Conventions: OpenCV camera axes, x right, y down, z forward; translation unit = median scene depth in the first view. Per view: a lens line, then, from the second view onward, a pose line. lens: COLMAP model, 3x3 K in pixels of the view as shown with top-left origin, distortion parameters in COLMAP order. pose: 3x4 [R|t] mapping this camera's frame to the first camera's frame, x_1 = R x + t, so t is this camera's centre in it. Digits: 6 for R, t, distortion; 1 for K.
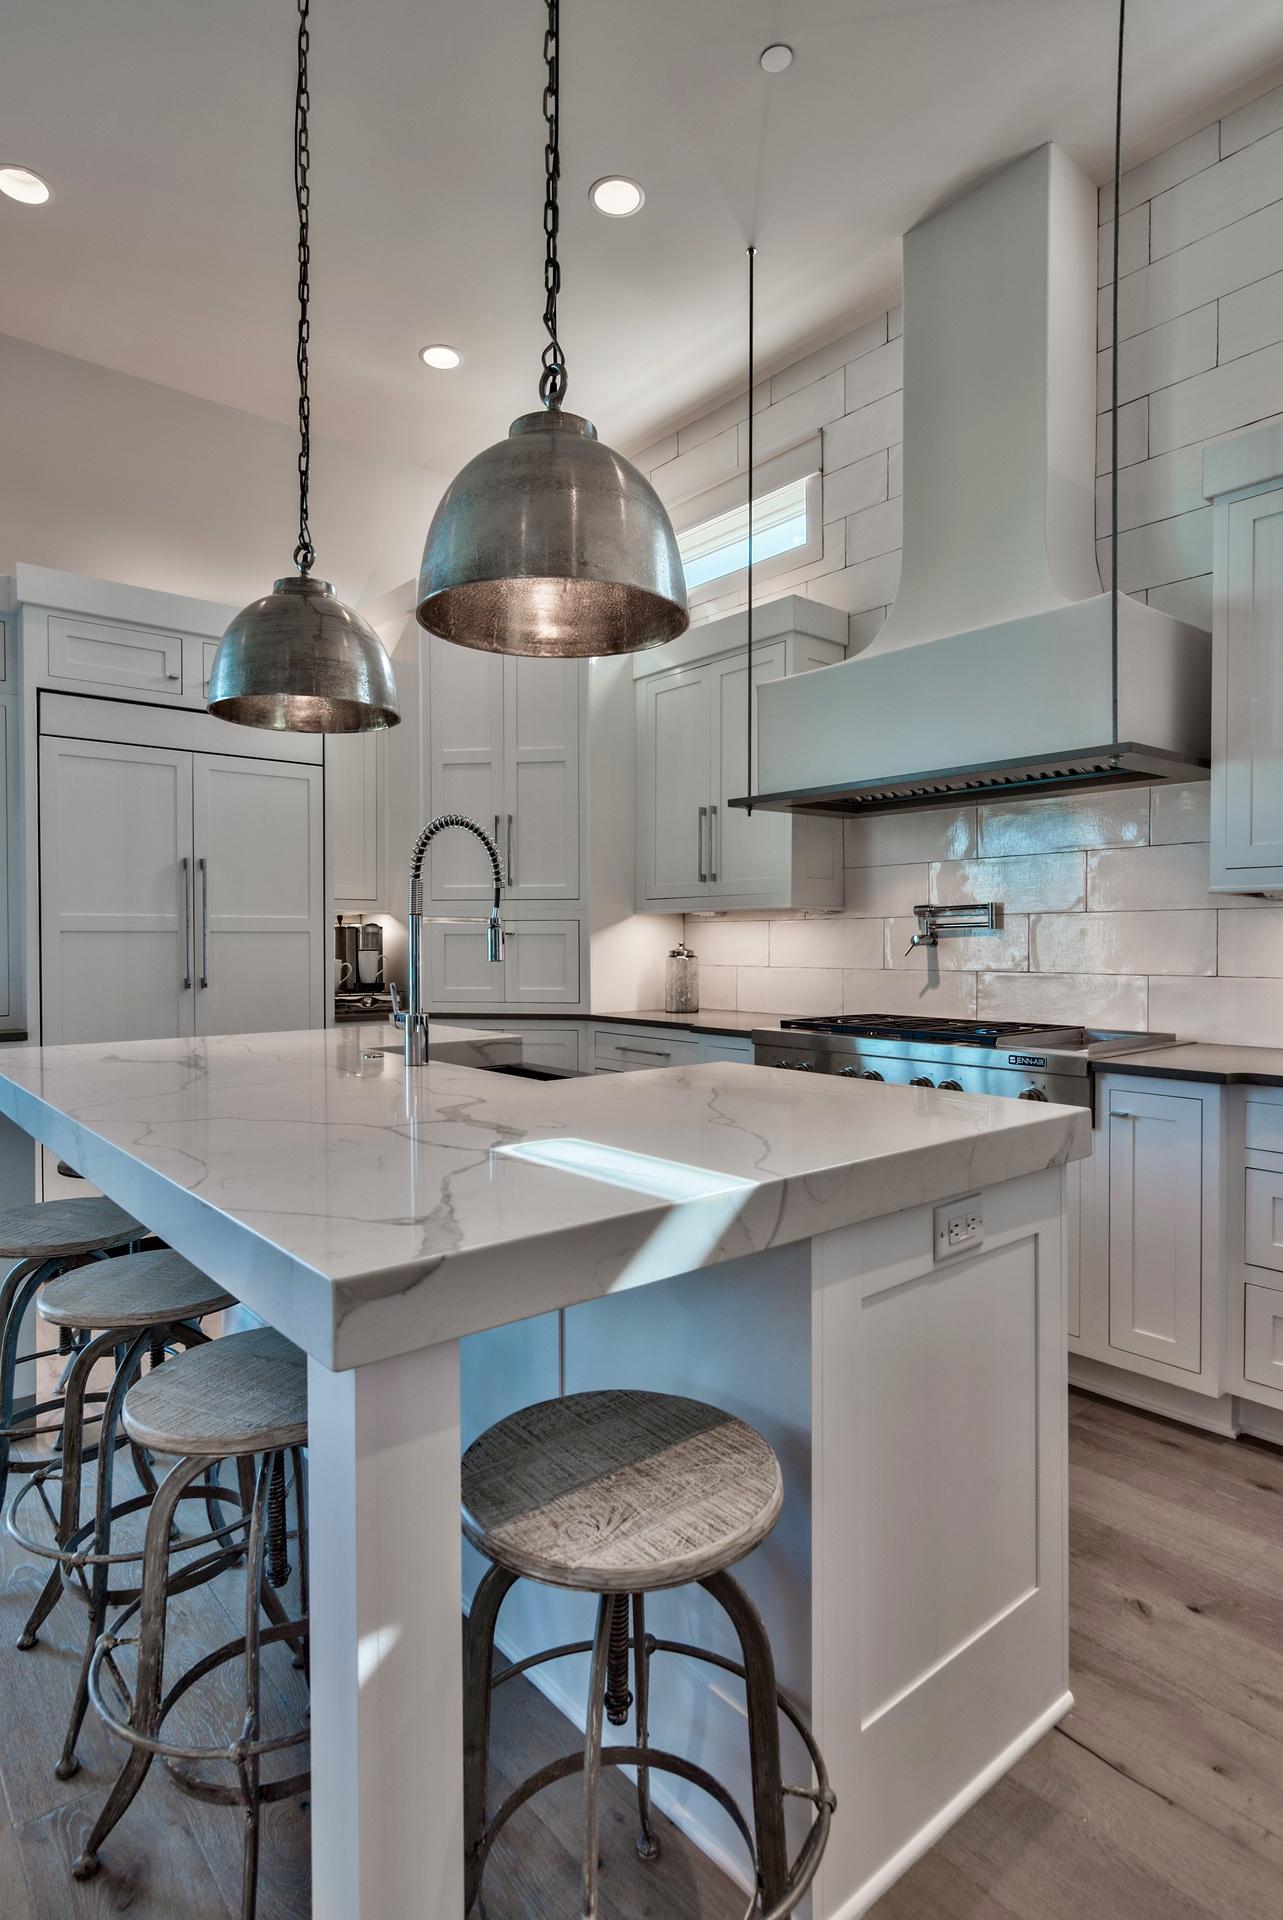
lens RADIAL K [[1031.1, 0, 649.9], [0, 1031.1, 952.2], [0, 0, 1]] dist [-0.000971, 0.000408]
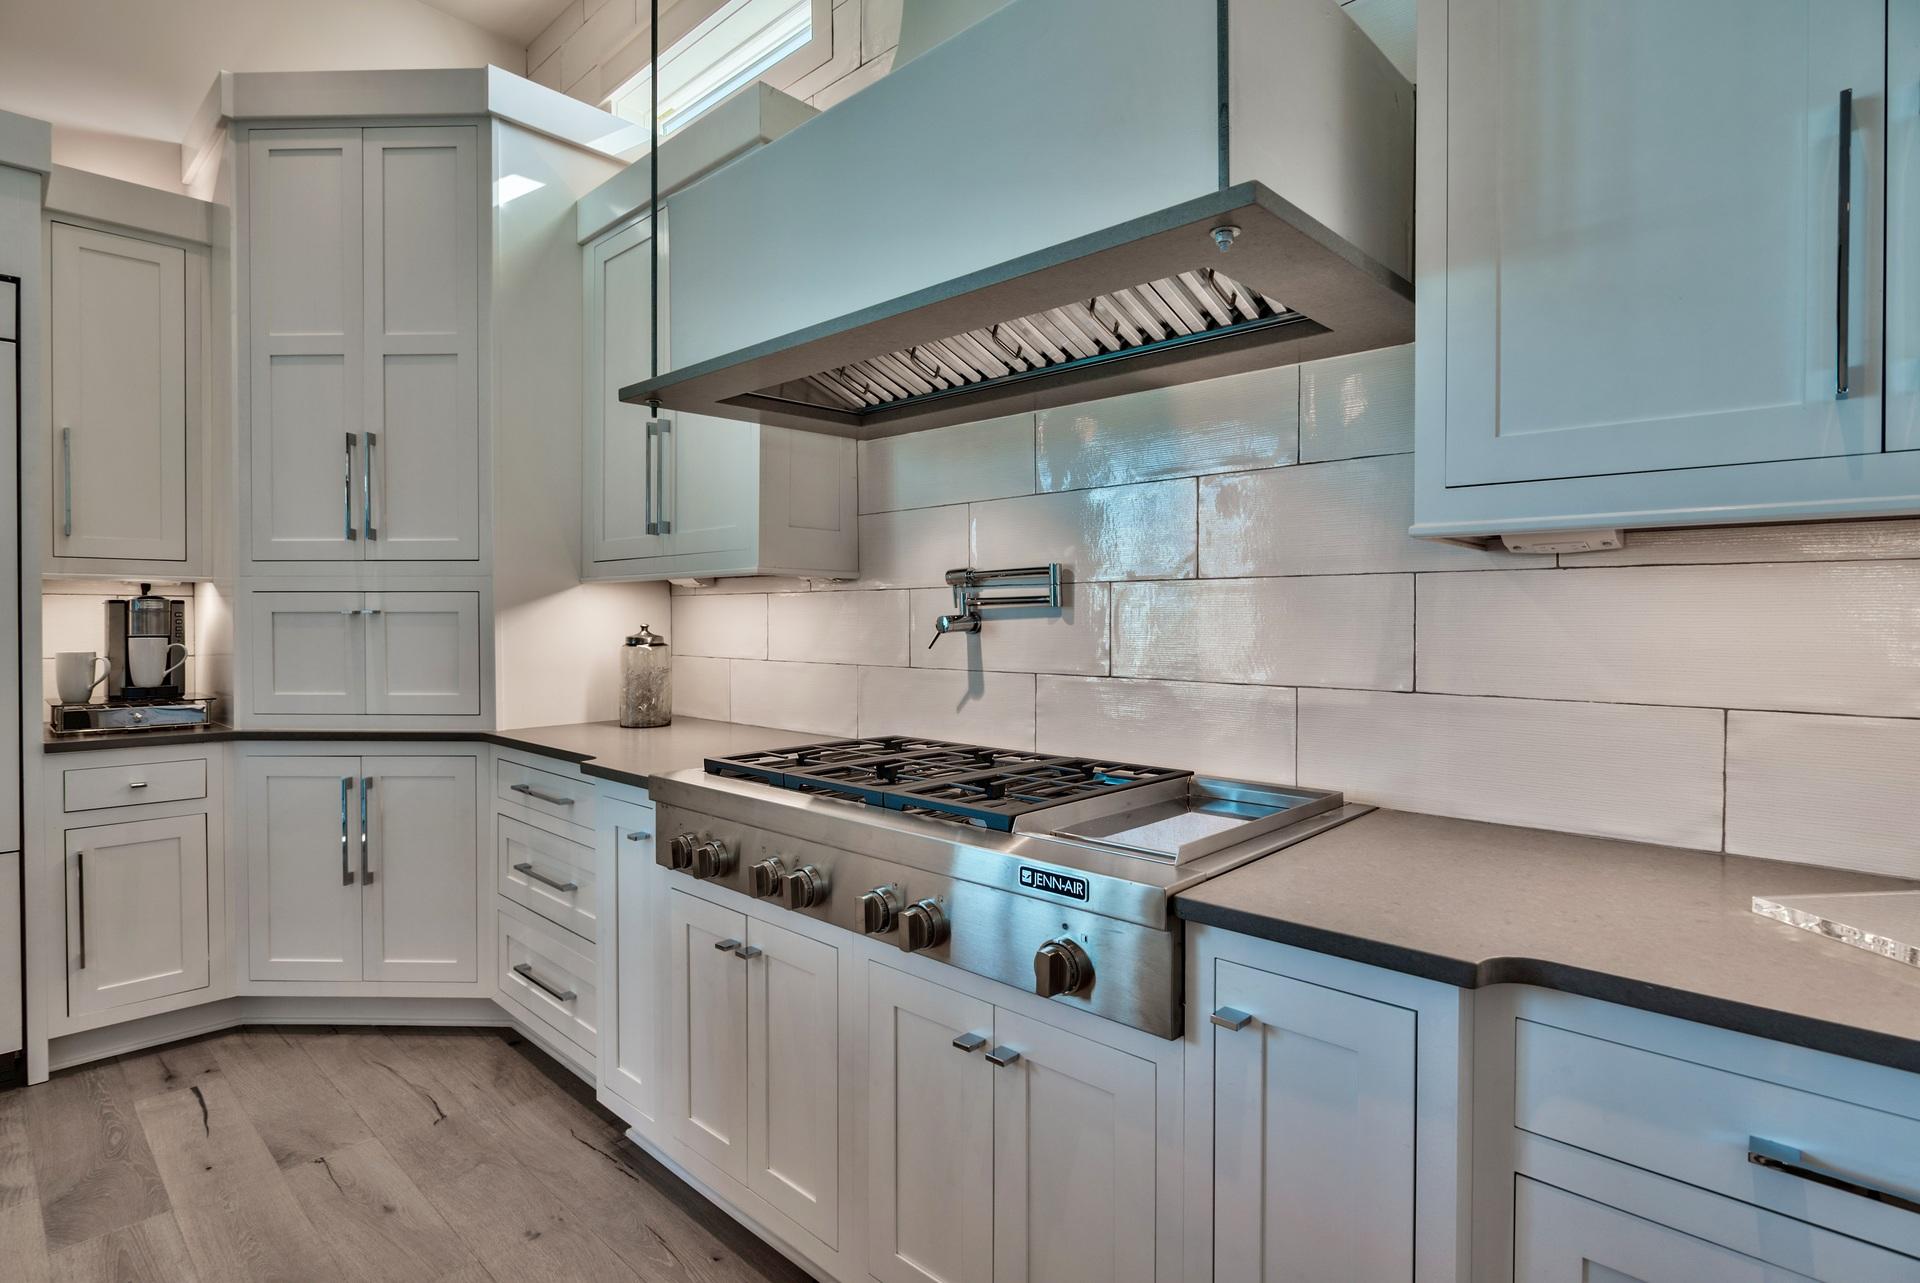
lens RADIAL K [[937.9, 0, 953.5], [0, 937.9, 613.8], [0, 0, 1]] dist [-0.014308, 0.000169]
pose [[0.995584, 0.001138, 0.093866, 0.207278], [0.000150, 0.999906, -0.013720, -0.009668], [-0.093872, 0.013673, 0.995490, 0.423496]]
